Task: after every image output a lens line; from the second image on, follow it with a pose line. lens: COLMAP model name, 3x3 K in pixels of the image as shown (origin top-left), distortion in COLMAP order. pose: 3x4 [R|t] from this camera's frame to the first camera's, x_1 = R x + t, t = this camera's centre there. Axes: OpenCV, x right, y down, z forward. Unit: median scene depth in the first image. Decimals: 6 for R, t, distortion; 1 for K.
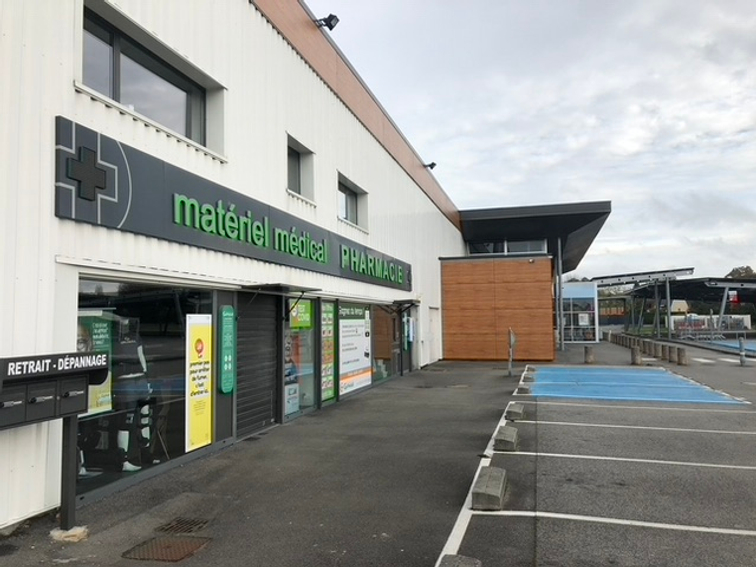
lens RADIAL K [[618.9, 0, 378.0], [0, 618.9, 283.5], [0, 0, 1]] dist [0.007278, 0.009102]
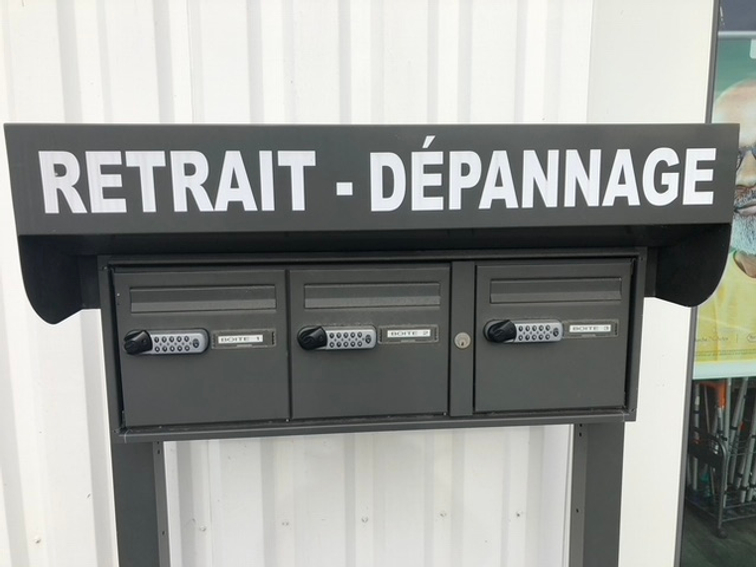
lens RADIAL K [[618.9, 0, 378.0], [0, 618.9, 283.5], [0, 0, 1]] dist [0.007278, 0.009102]
pose [[0.347360, 0.148448, -0.925907, -0.139496], [0.057019, 0.982220, 0.178867, 0.053189], [0.935997, -0.114925, 0.332719, 0.391073]]
